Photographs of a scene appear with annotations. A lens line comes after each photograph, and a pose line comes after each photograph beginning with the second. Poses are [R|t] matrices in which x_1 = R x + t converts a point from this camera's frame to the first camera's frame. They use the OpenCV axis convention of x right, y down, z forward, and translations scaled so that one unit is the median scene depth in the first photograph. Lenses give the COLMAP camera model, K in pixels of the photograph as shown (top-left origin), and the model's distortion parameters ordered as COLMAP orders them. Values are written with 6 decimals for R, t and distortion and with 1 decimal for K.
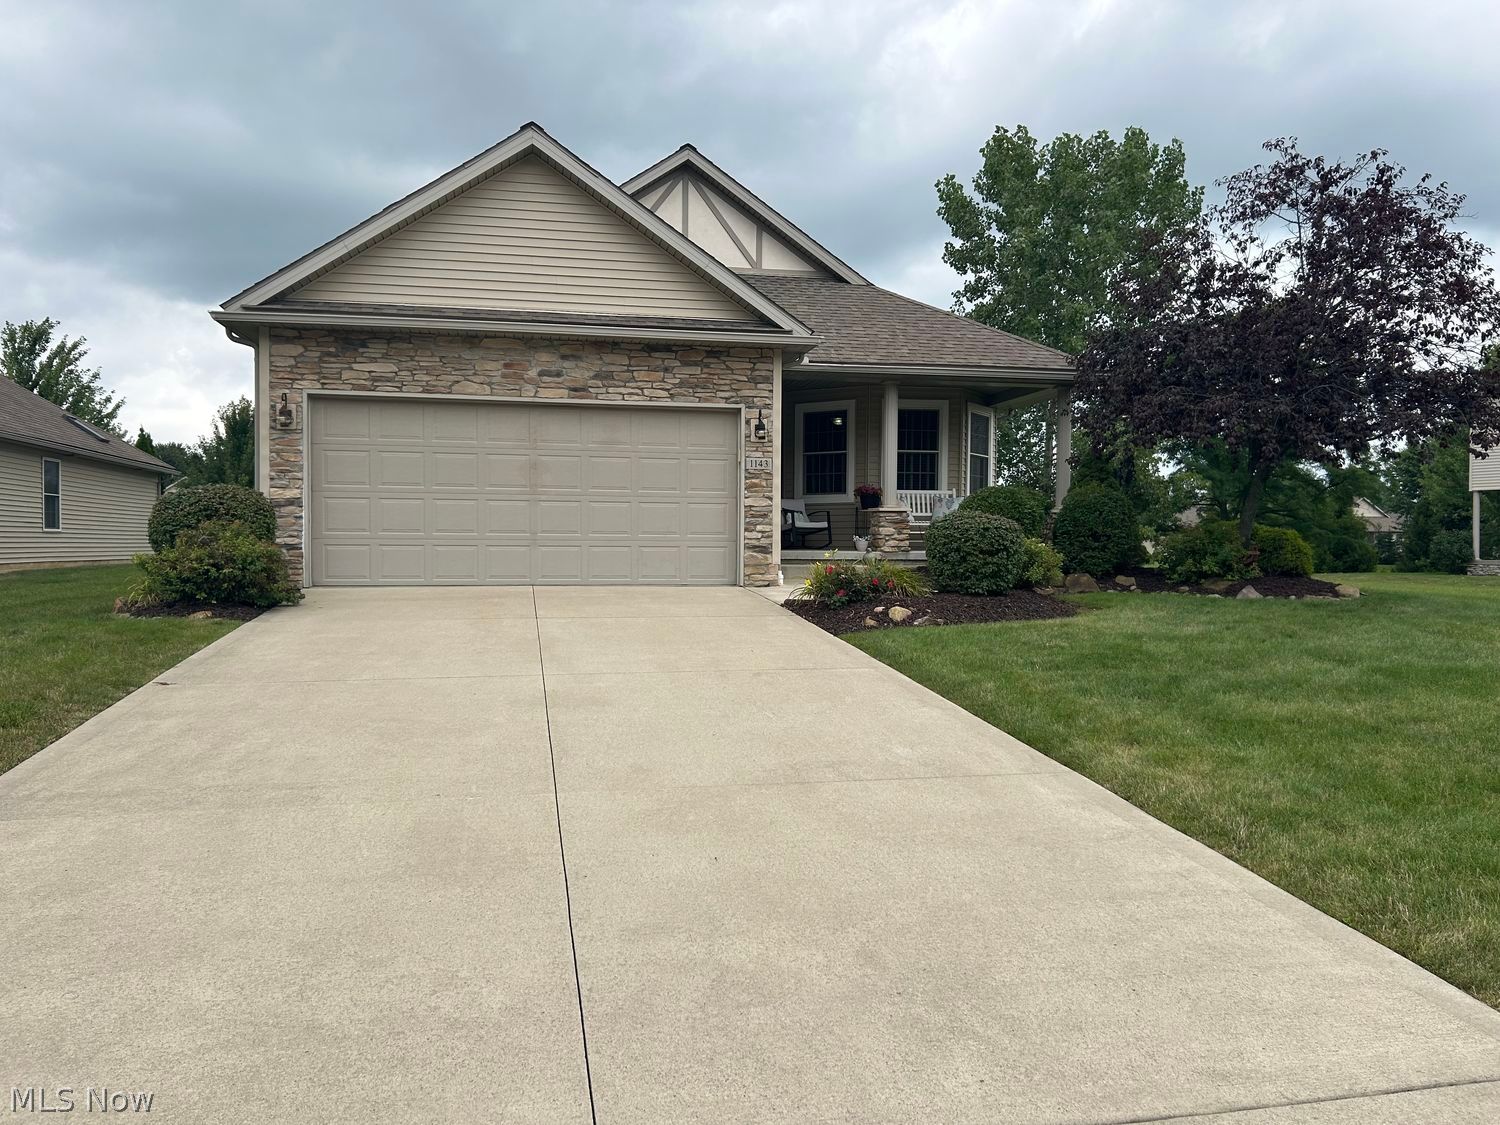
lens RADIAL K [[1134.0, 0, 756.1], [0, 1134.0, 565.0], [0, 0, 1]] dist [0.082347, -0.028449]
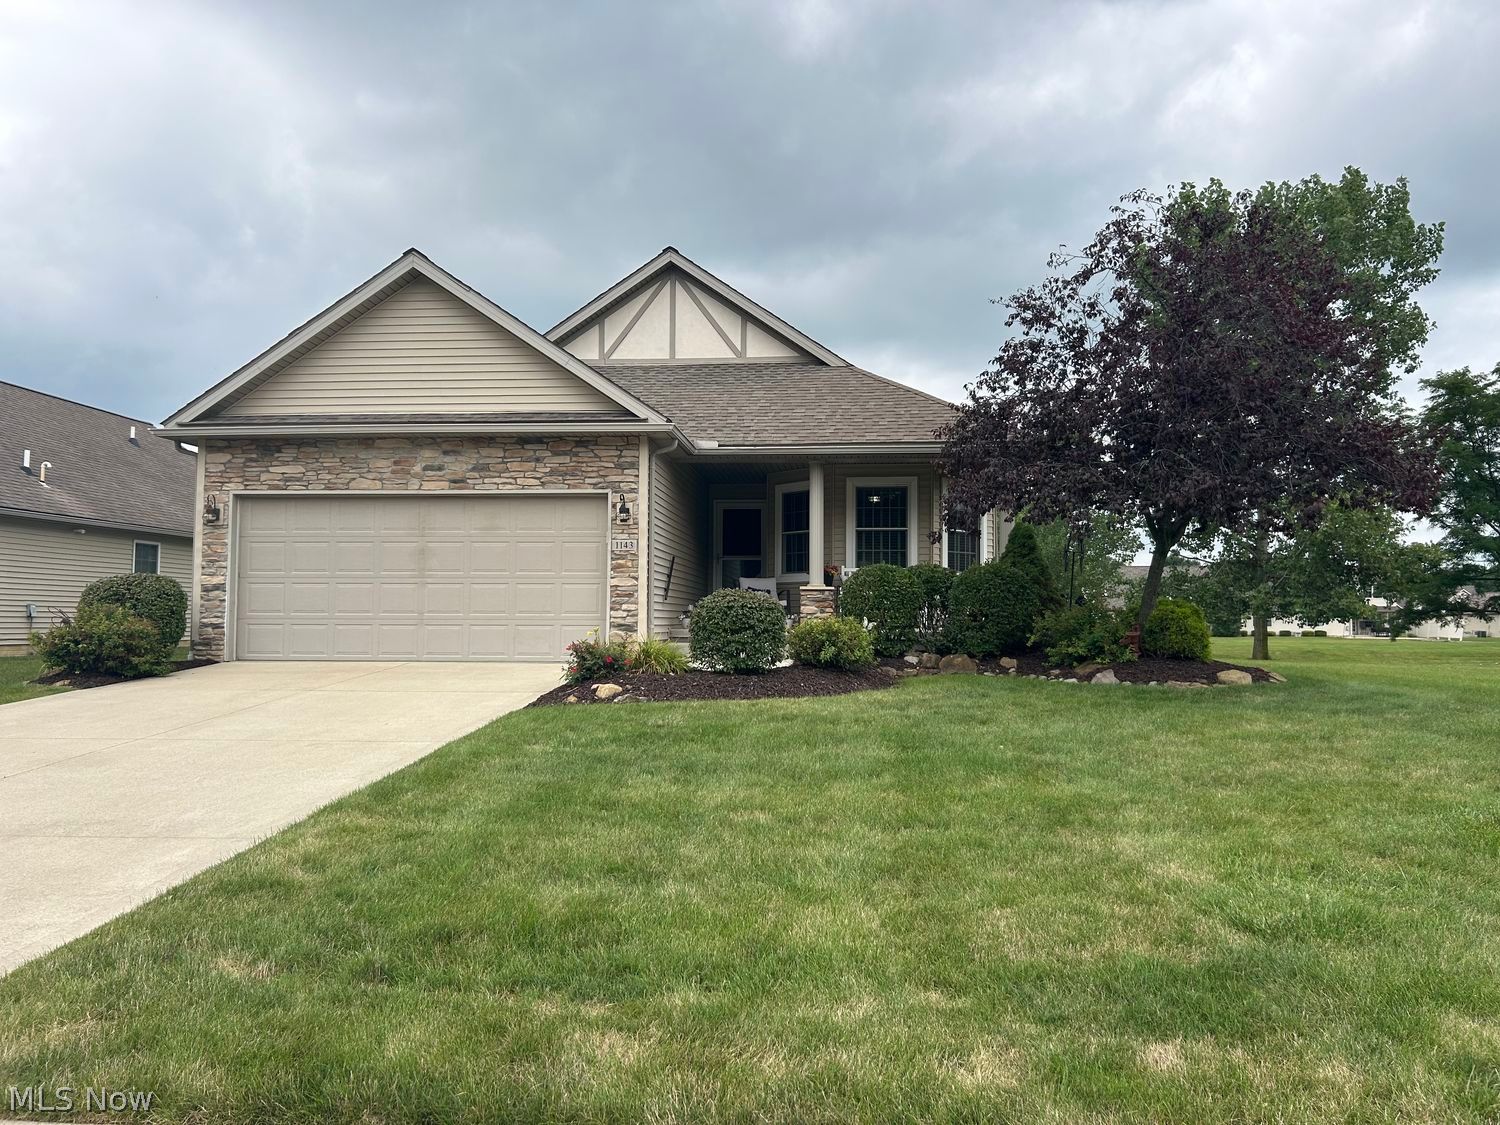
lens RADIAL K [[1134.0, 0, 748.1], [0, 1134.0, 561.7], [0, 0, 1]] dist [0.082347, -0.028449]
pose [[0.956978, -0.015062, -0.289770, 0.414790], [-0.006593, 0.997265, -0.073609, 0.001471], [0.290087, 0.072352, 0.954261, 0.040848]]
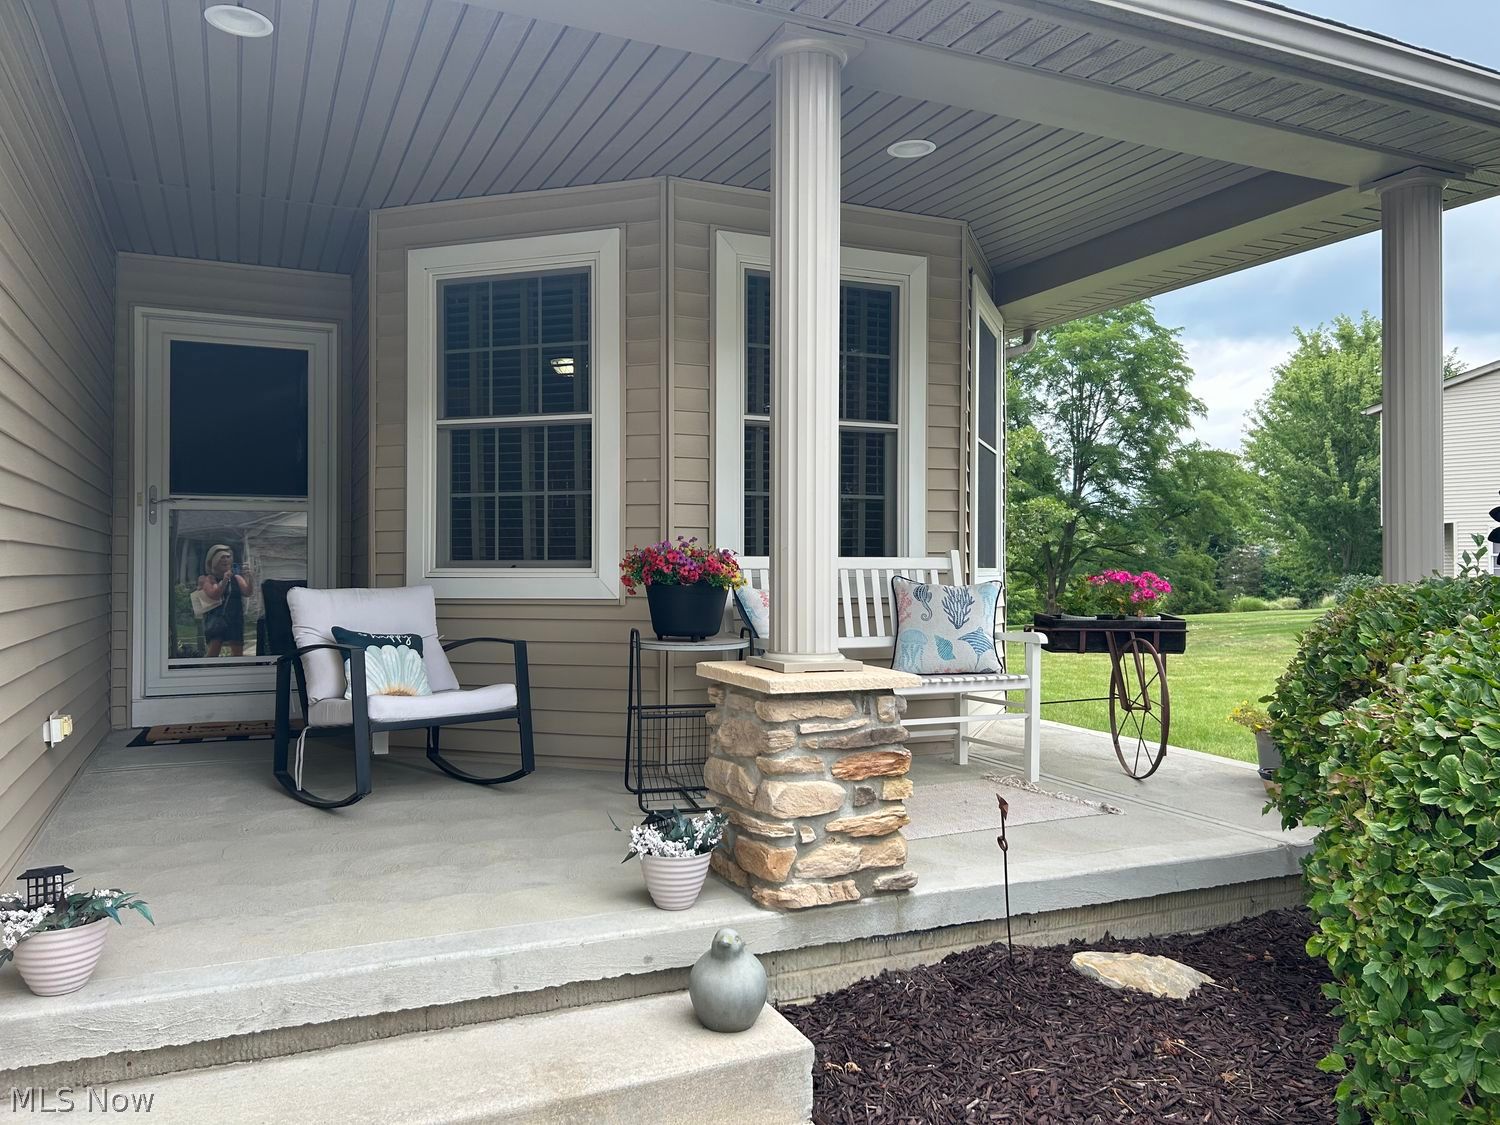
lens RADIAL K [[1134.0, 0, 756.7], [0, 1134.0, 557.7], [0, 0, 1]] dist [0.082347, -0.028449]
pose [[0.972608, 0.000986, 0.232448, 0.071493], [0.001925, 0.999923, -0.012293, -0.081303], [-0.232442, 0.012403, 0.972531, 0.949758]]
